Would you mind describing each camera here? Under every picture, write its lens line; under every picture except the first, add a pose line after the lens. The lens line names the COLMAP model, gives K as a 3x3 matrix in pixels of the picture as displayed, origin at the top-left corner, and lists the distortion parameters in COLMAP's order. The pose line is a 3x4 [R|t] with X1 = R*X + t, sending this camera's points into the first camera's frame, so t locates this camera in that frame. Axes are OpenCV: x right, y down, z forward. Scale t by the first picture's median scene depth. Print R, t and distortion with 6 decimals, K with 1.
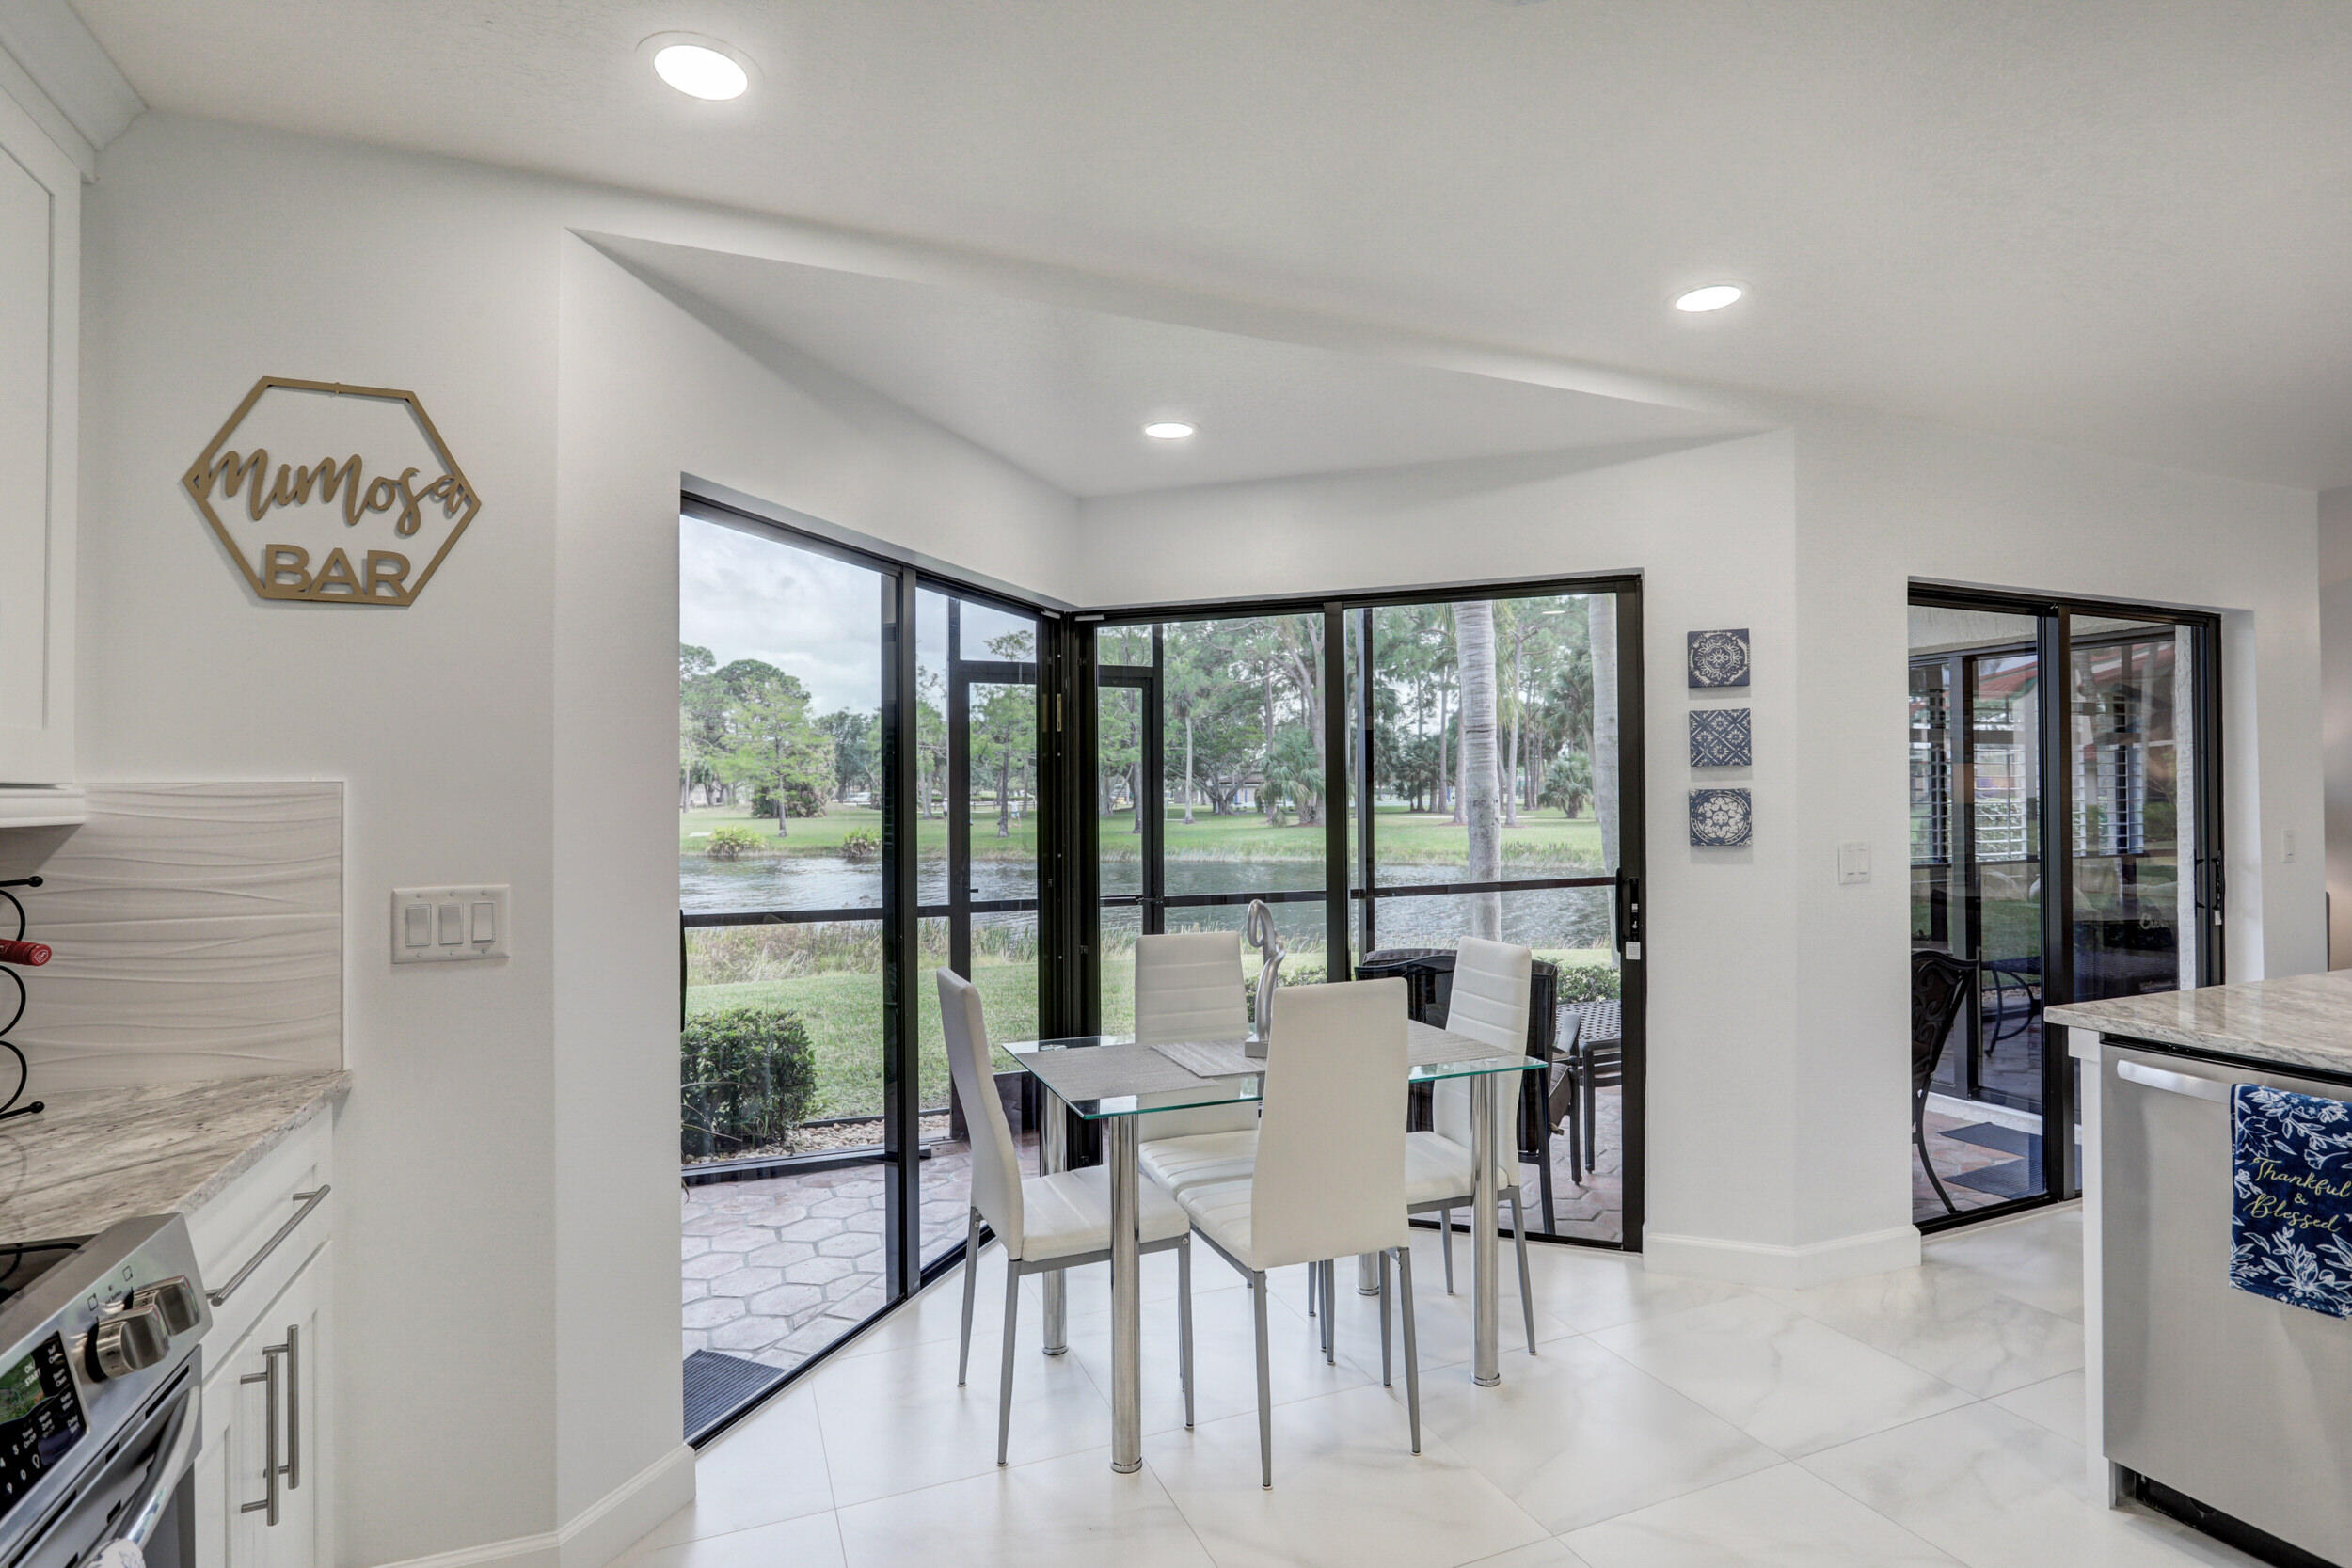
lens RADIAL K [[1153.4, 0, 1165.9], [0, 1153.4, 782.5], [0, 0, 1]] dist [-0.017696, 0.004339]
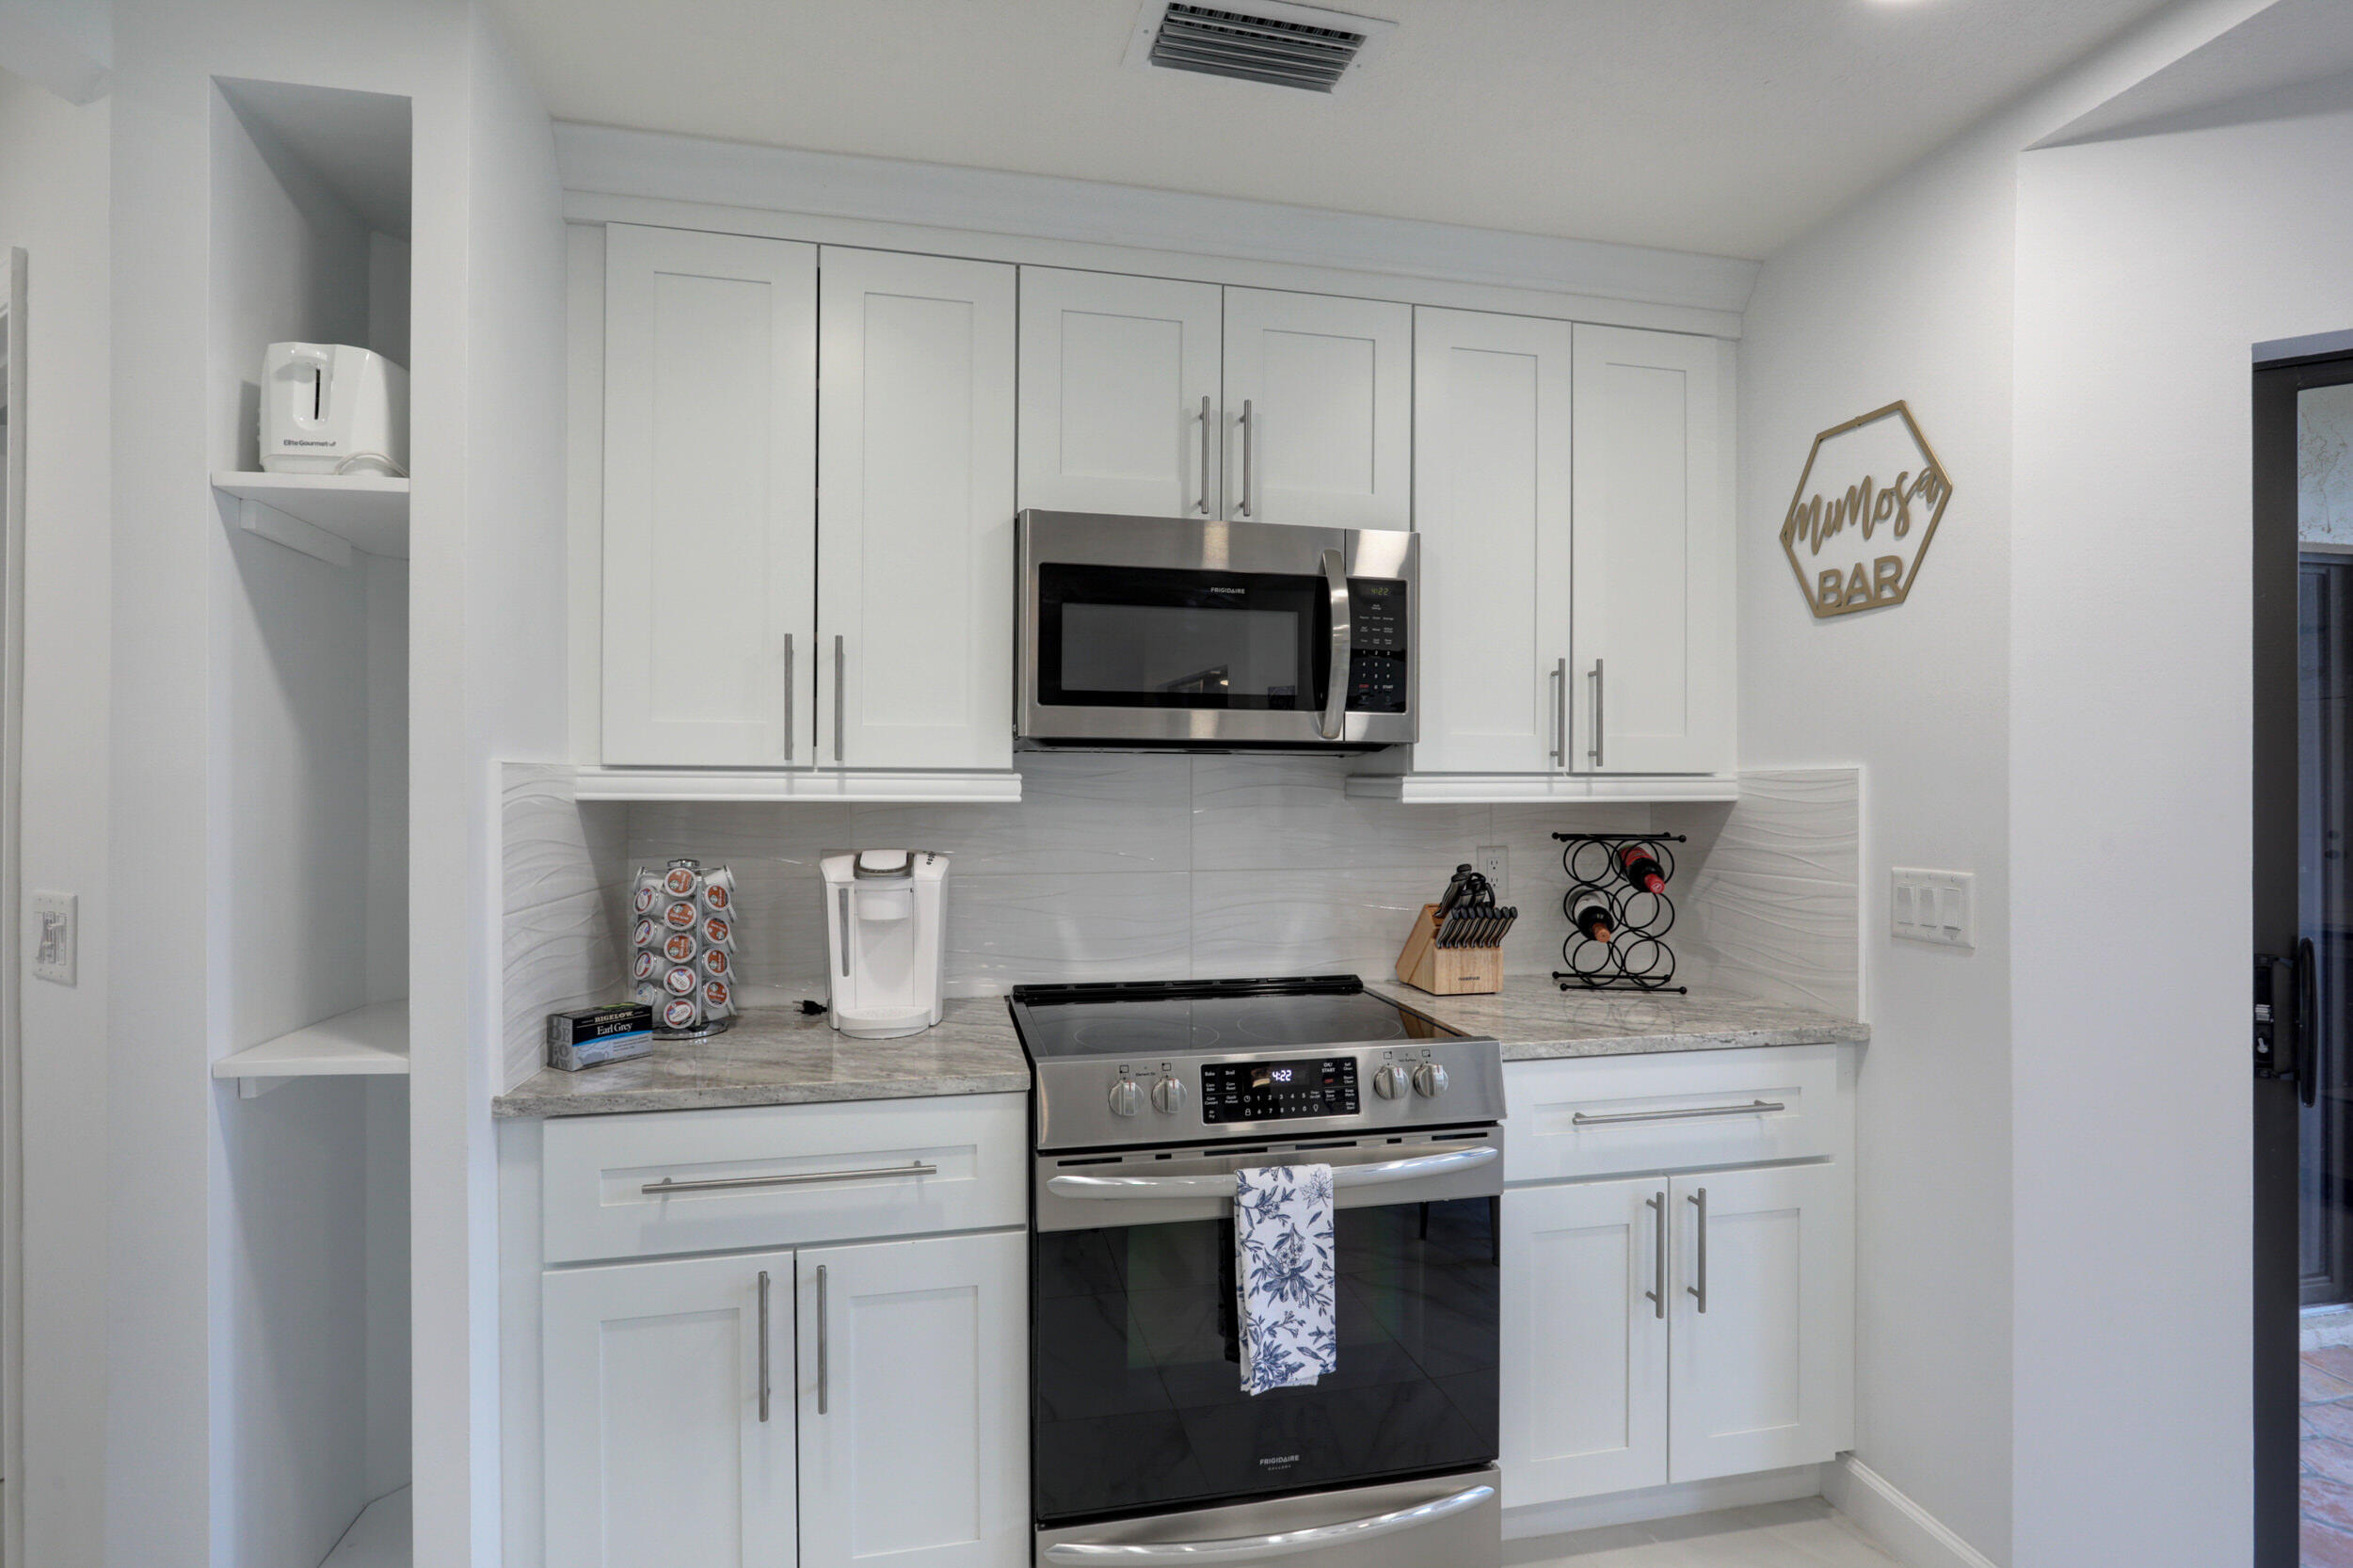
lens RADIAL K [[1154.0, 0, 1178.8], [0, 1154.0, 786.7], [0, 0, 1]] dist [-0.017696, 0.004339]
pose [[-0.180918, 0.008338, -0.983463, 0.519278], [0.013587, 0.999890, 0.005978, 0.001159], [0.983404, -0.012281, -0.181011, 0.542085]]
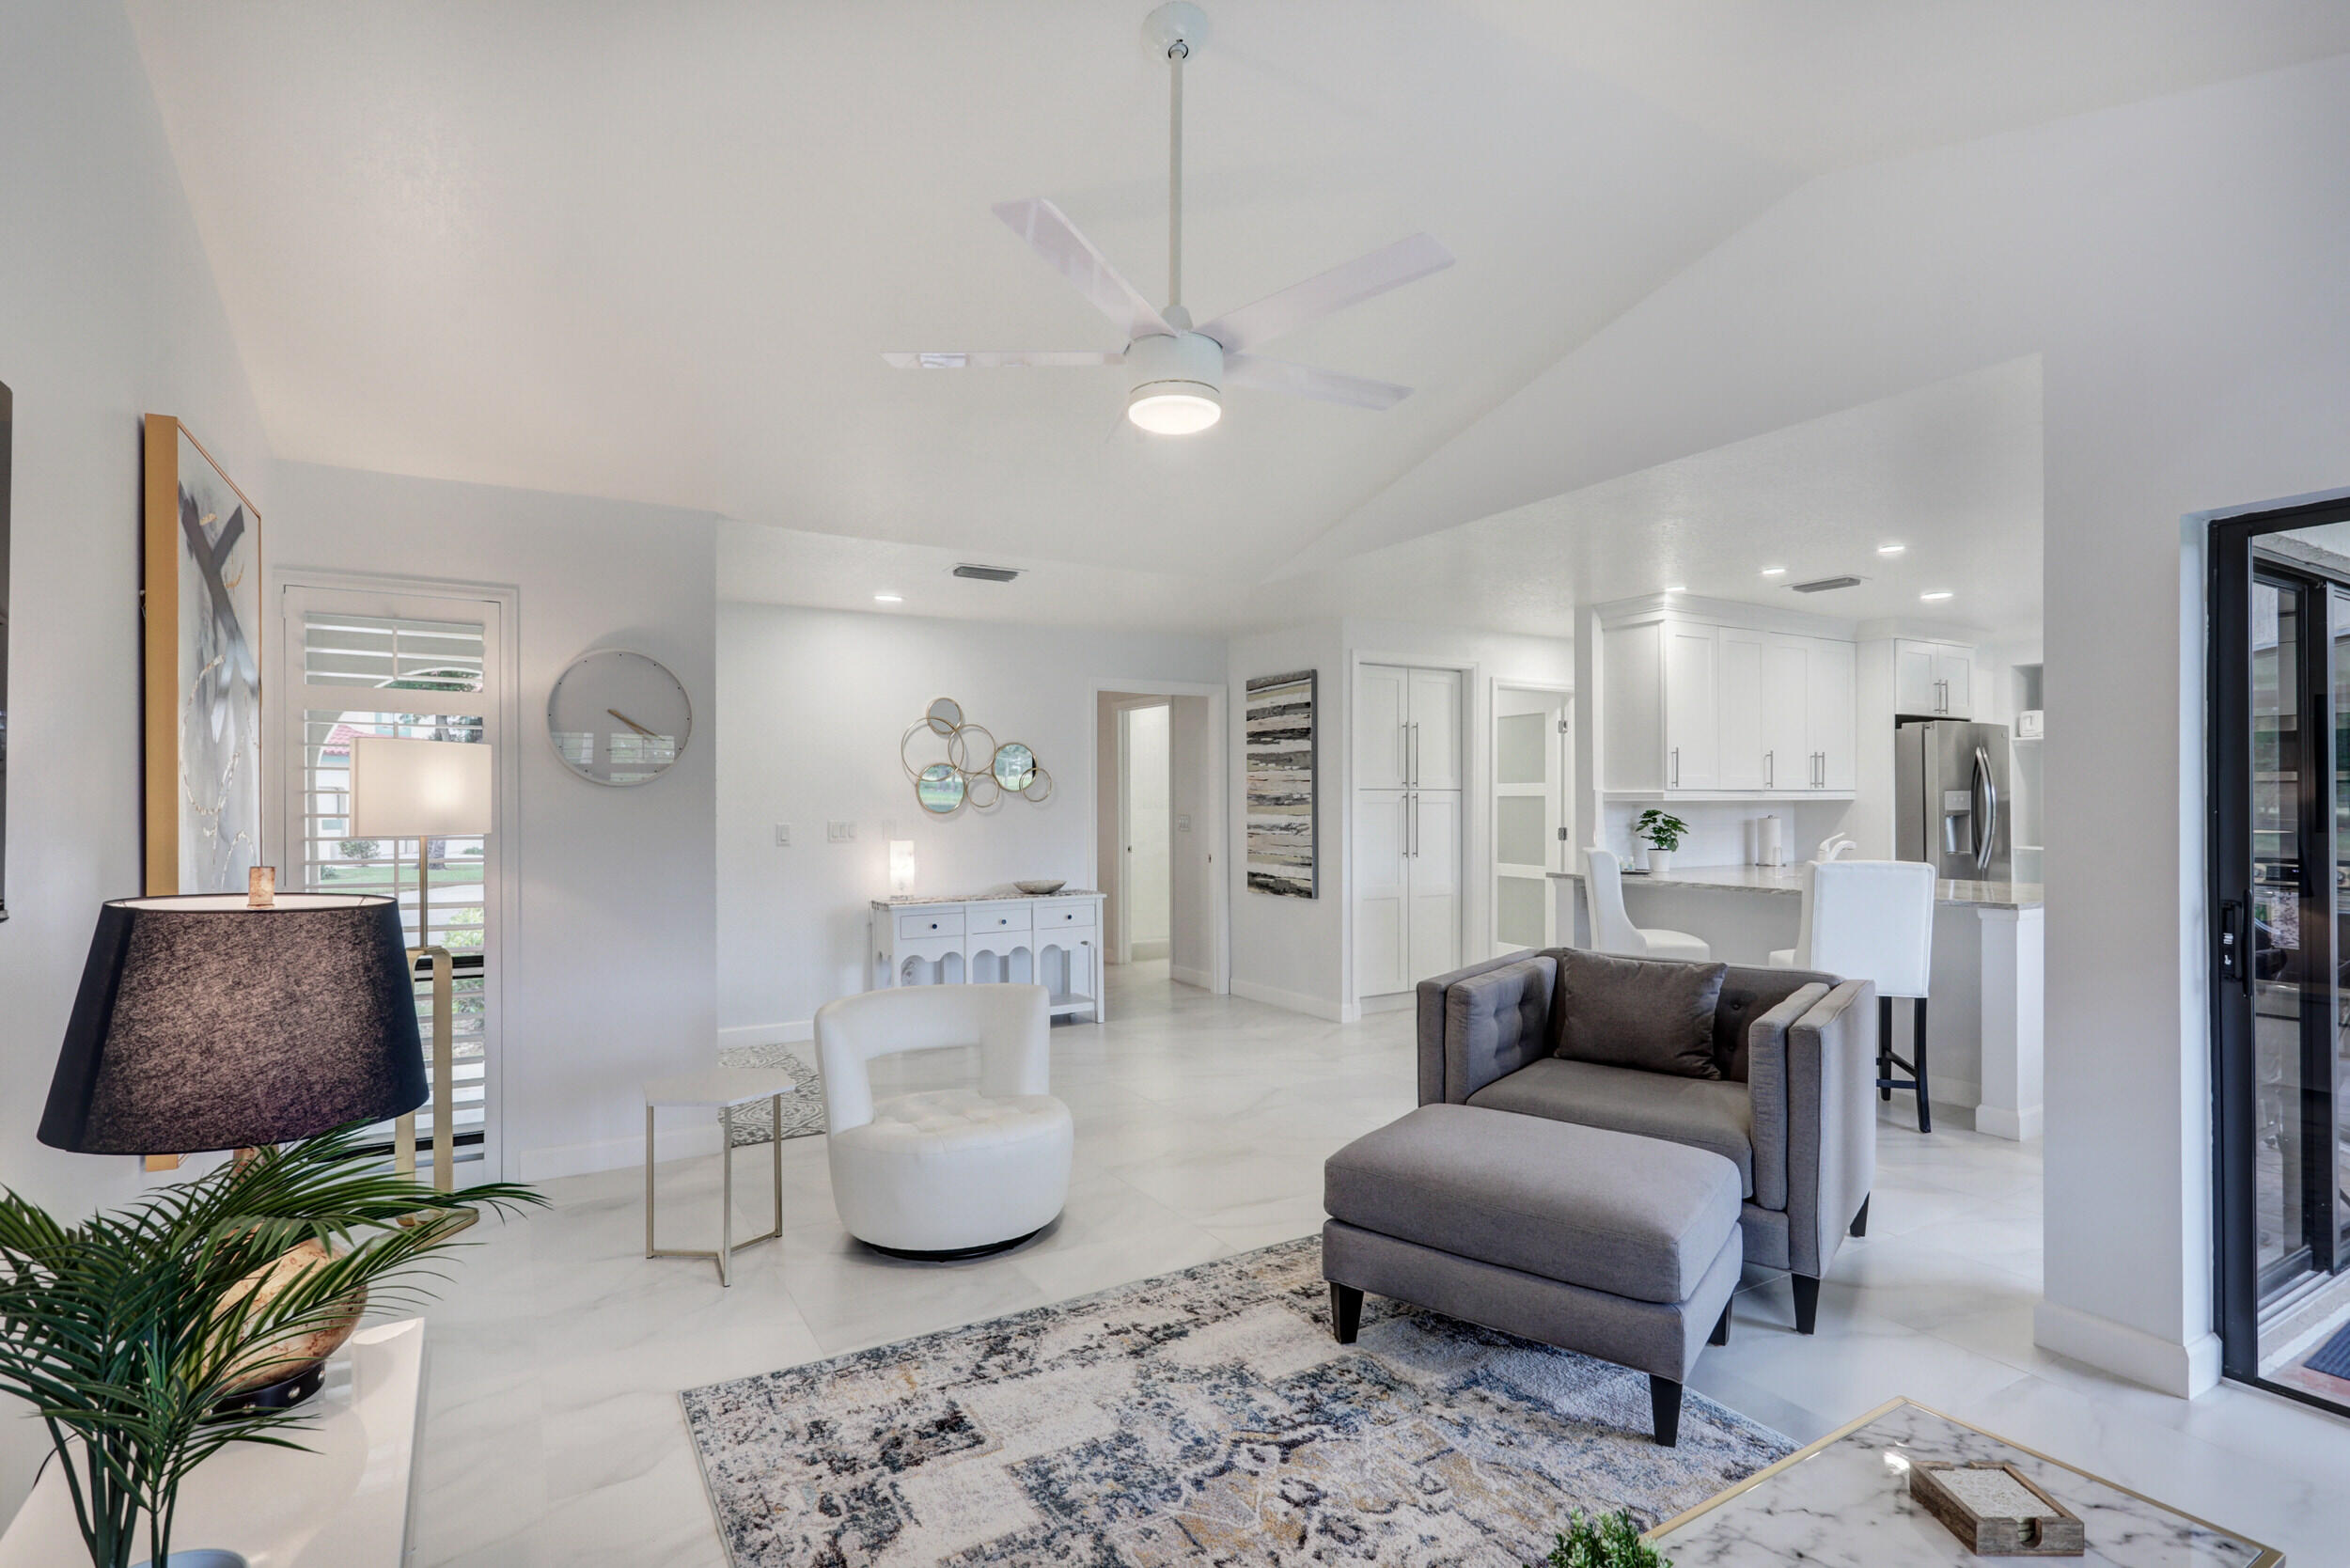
lens RADIAL K [[1140.4, 0, 1168.2], [0, 1140.4, 795.9], [0, 0, 1]] dist [-0.005998, 0.002517]
pose [[-0.989556, 0.011260, -0.143708, 3.669727], [0.013354, 0.999818, -0.013615, 0.013767], [0.143529, -0.015392, -0.989526, 3.568618]]
